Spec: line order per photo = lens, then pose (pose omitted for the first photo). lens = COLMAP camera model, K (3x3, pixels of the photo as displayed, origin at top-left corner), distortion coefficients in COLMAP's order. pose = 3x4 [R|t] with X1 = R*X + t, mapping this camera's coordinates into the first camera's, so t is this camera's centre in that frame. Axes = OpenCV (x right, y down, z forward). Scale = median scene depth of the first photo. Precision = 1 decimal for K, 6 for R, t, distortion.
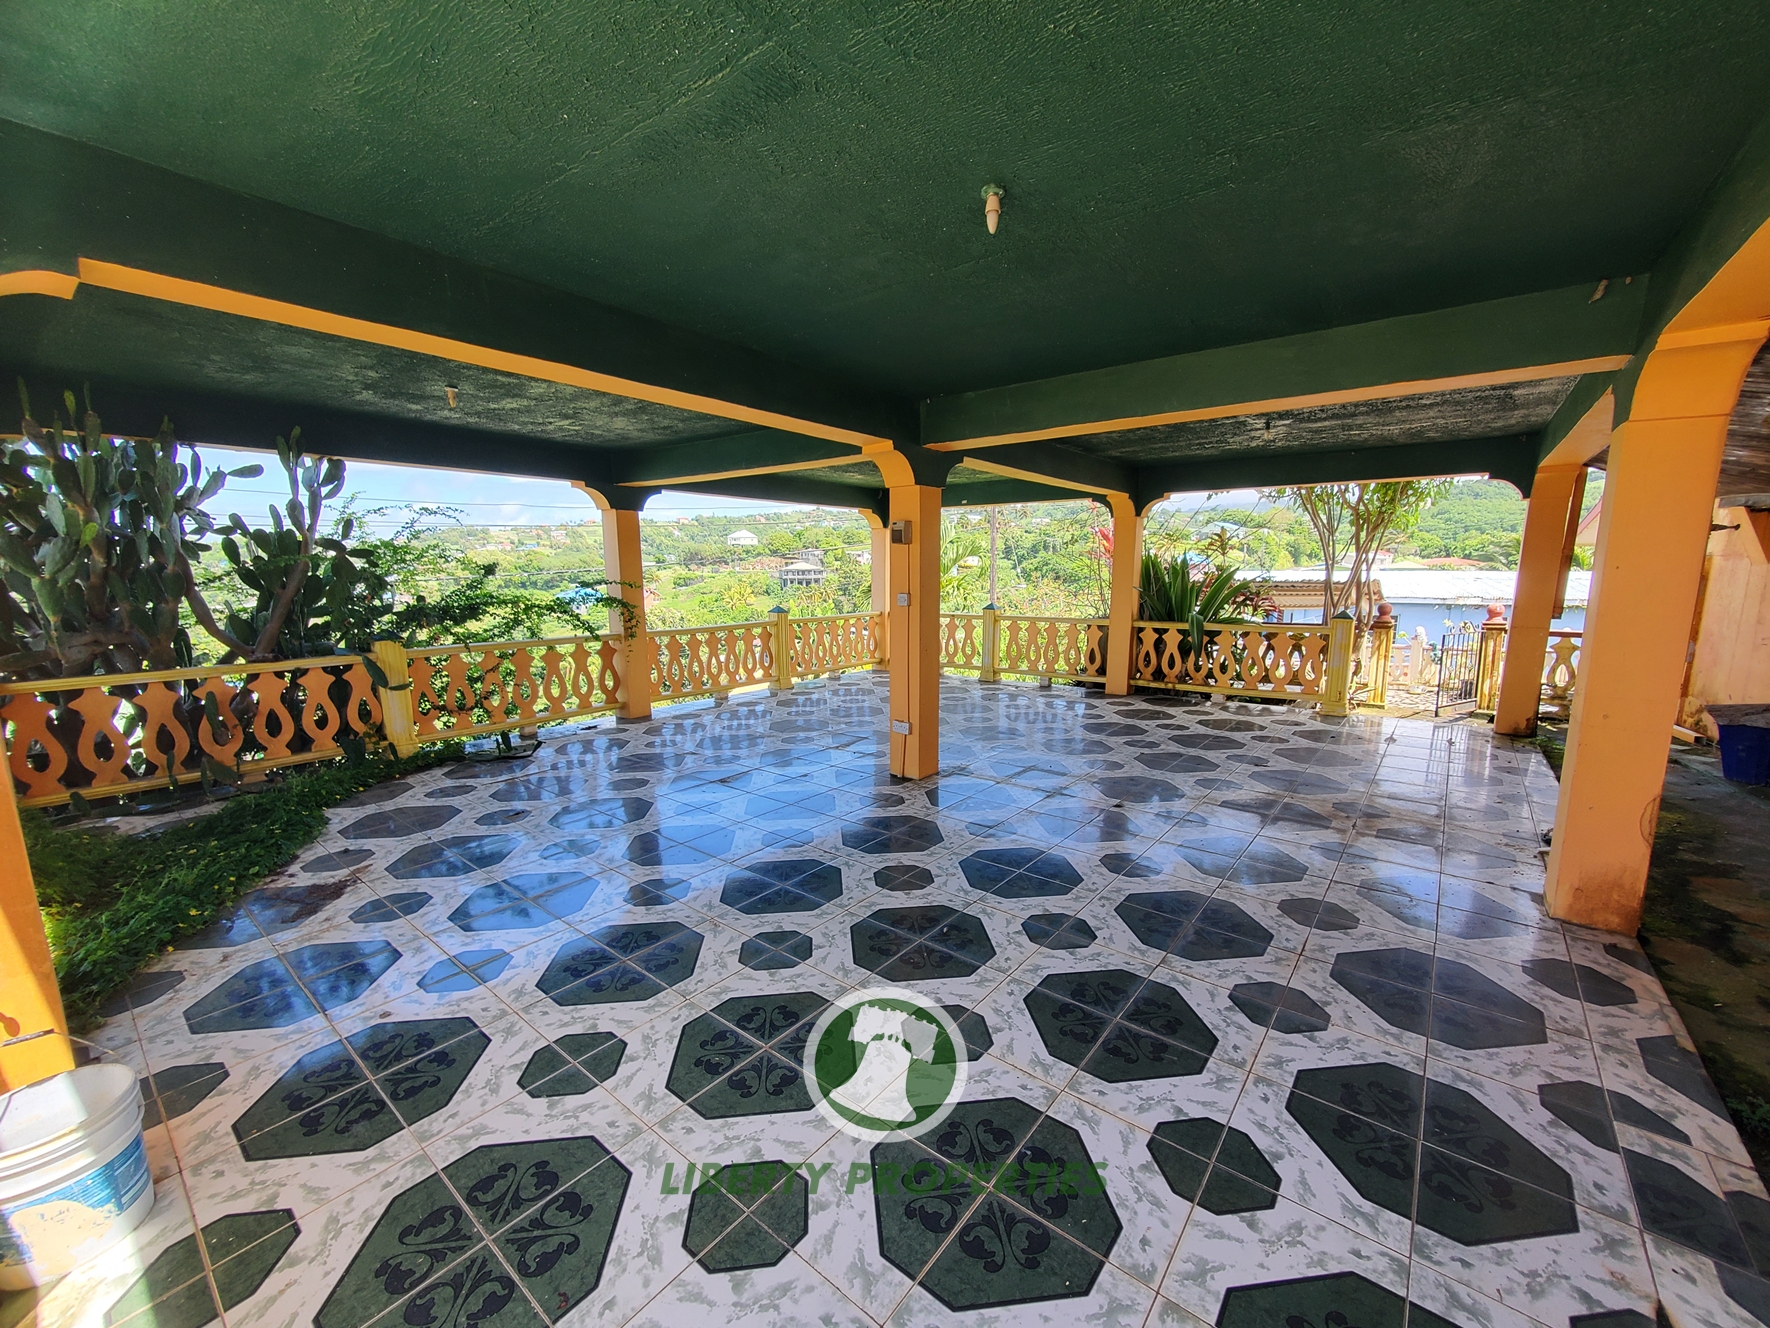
lens RADIAL K [[704.9, 0, 901.2], [0, 704.9, 669.3], [0, 0, 1]] dist [-0.002180, -0.000804]
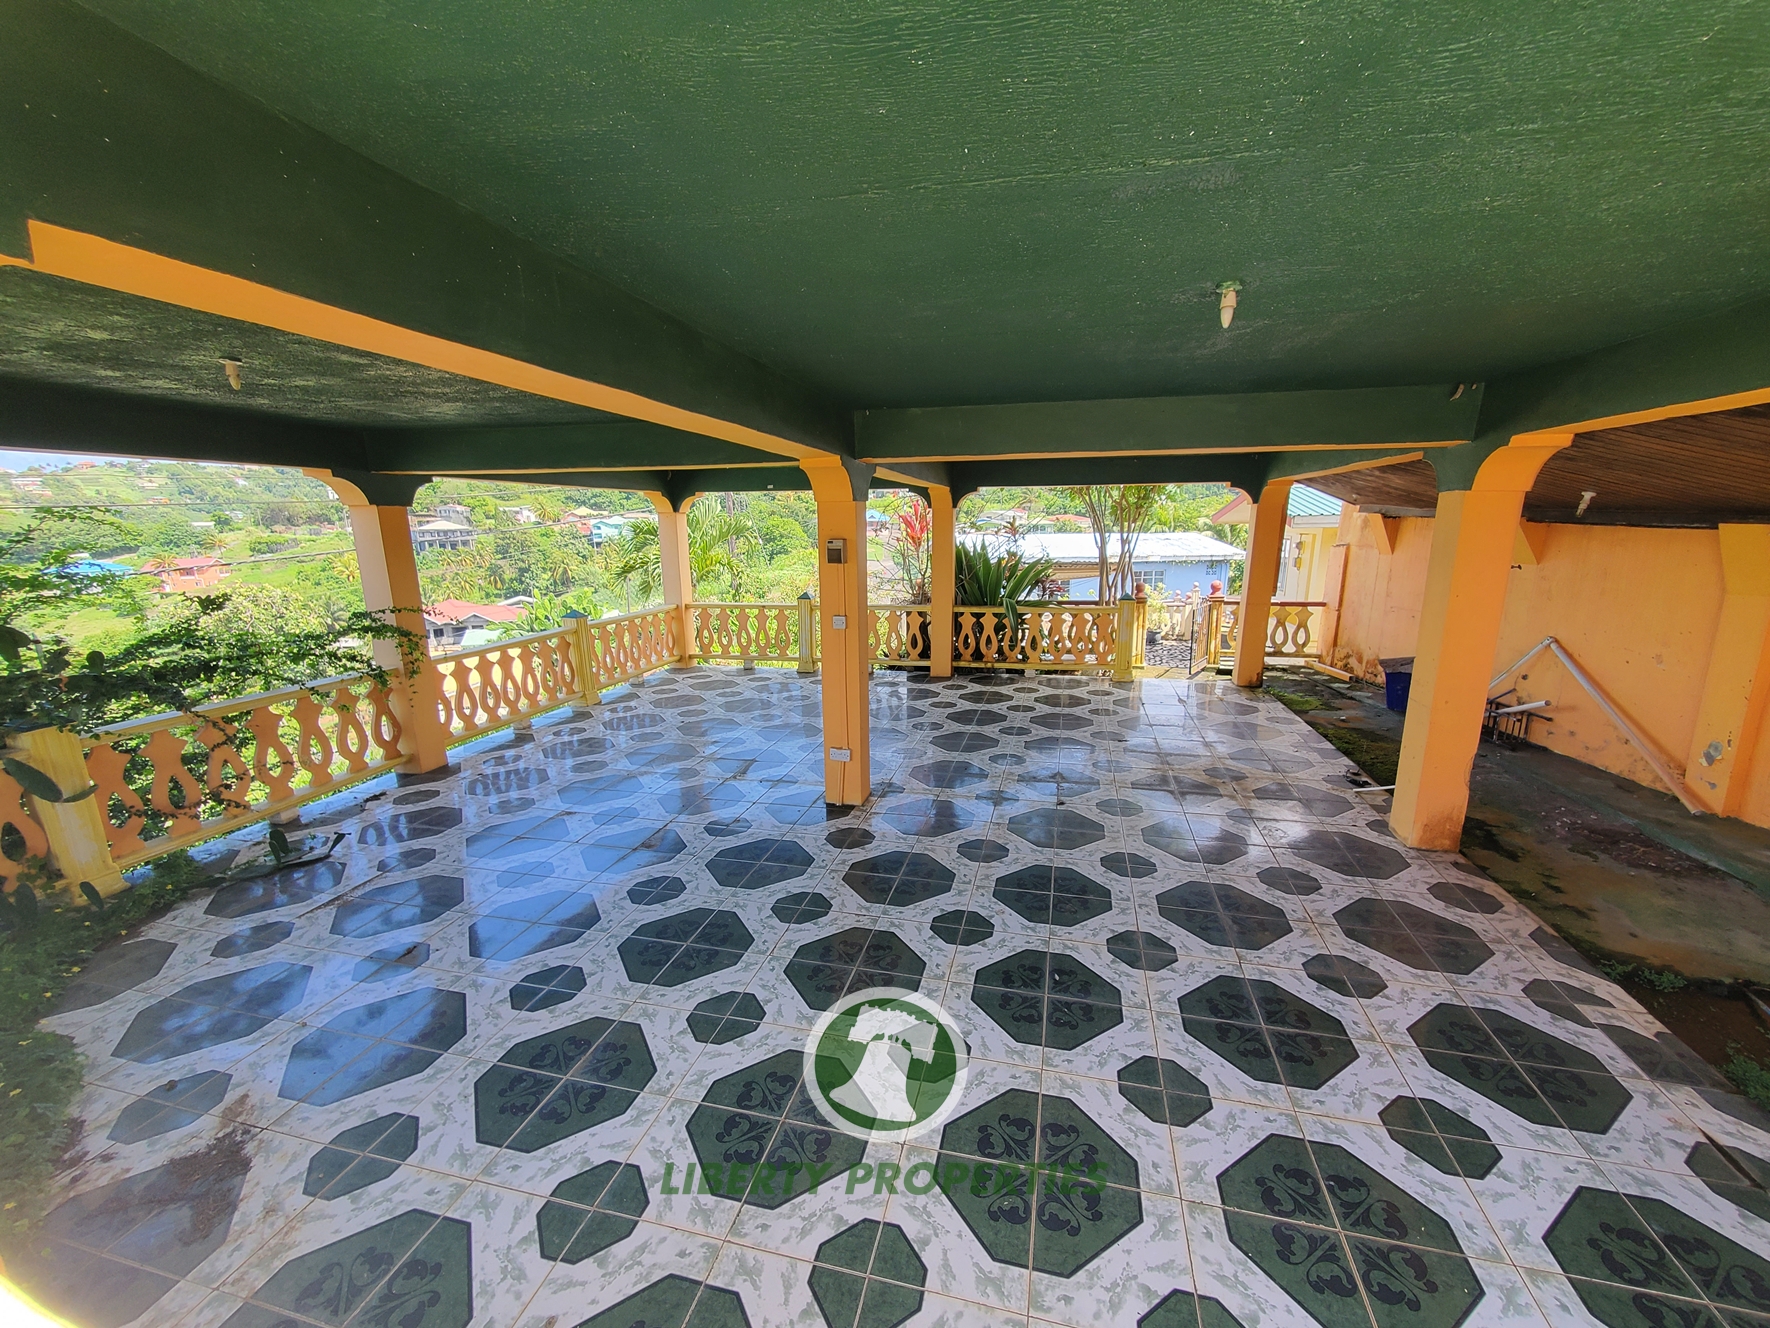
lens RADIAL K [[704.9, 0, 895.7], [0, 704.9, 666.9], [0, 0, 1]] dist [-0.002180, -0.000804]
pose [[0.907457, -0.091353, 0.410094, -0.230100], [0.067201, 0.995068, 0.072961, -0.073809], [-0.414737, -0.038651, 0.909120, 0.079747]]
